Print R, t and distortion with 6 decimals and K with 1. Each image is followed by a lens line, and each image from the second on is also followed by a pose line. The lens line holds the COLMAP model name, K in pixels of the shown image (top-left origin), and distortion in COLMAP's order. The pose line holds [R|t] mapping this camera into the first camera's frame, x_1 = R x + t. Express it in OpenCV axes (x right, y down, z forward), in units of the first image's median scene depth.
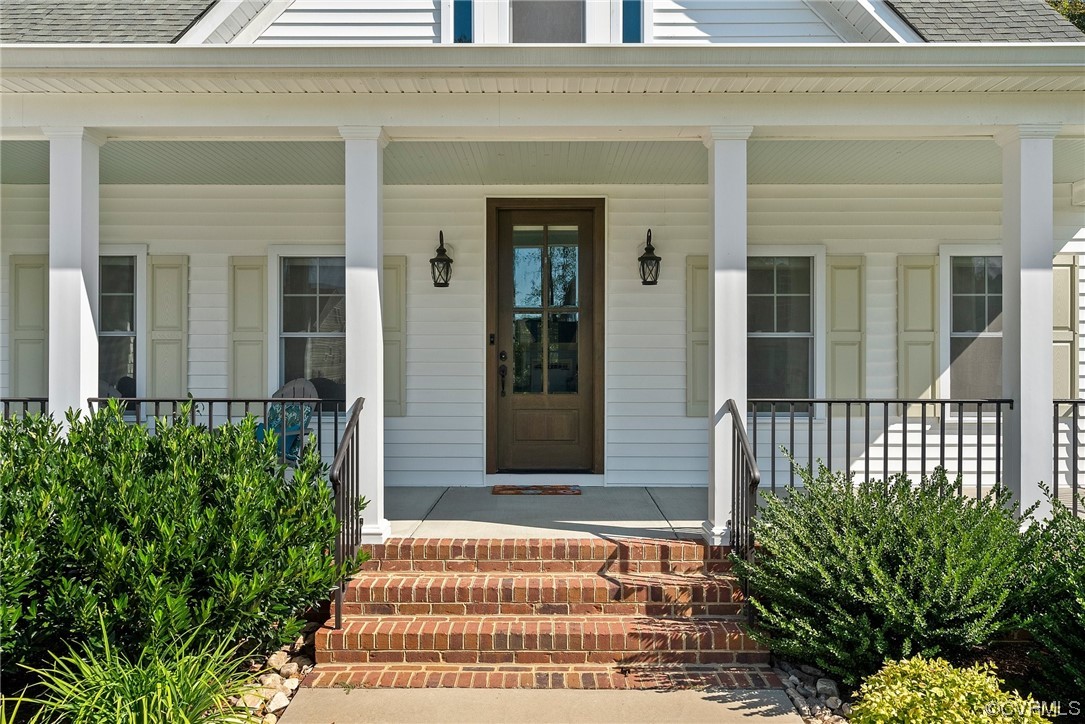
lens RADIAL K [[796.9, 0, 544.0], [0, 796.9, 363.7], [0, 0, 1]] dist [0.005181, 0.002297]
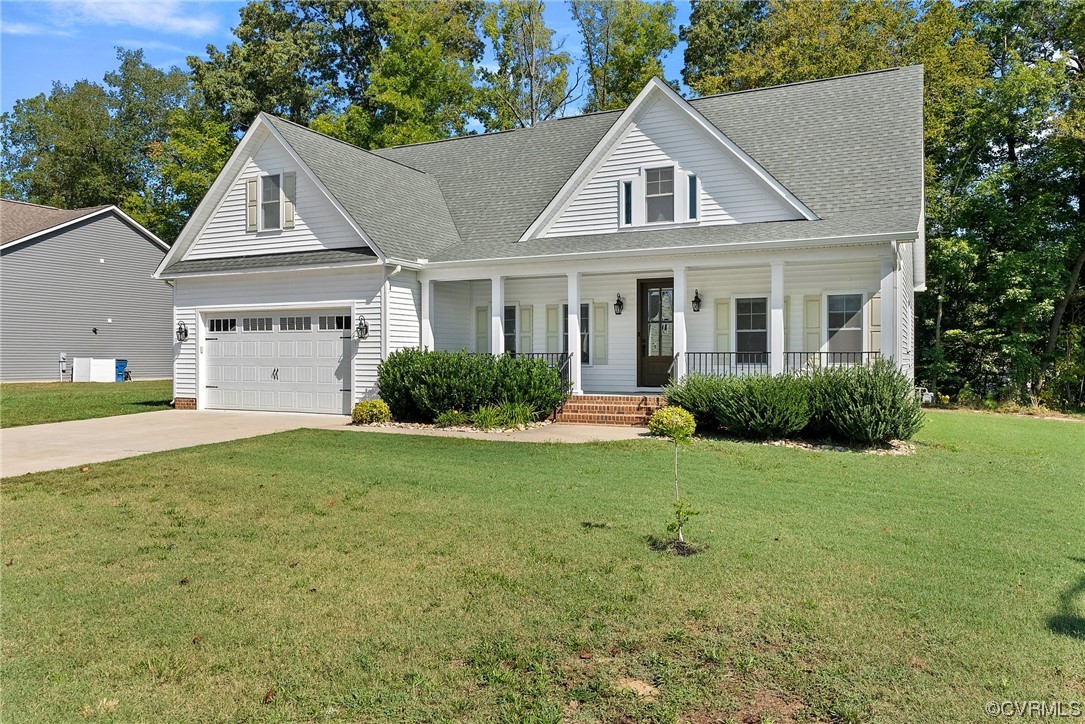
lens RADIAL K [[796.9, 0, 542.3], [0, 796.9, 360.1], [0, 0, 1]] dist [0.005181, 0.002297]
pose [[0.897193, -0.001028, -0.441638, 0.799574], [0.002278, 0.999995, 0.002300, 0.046792], [0.441633, -0.003069, 0.897191, -1.455287]]
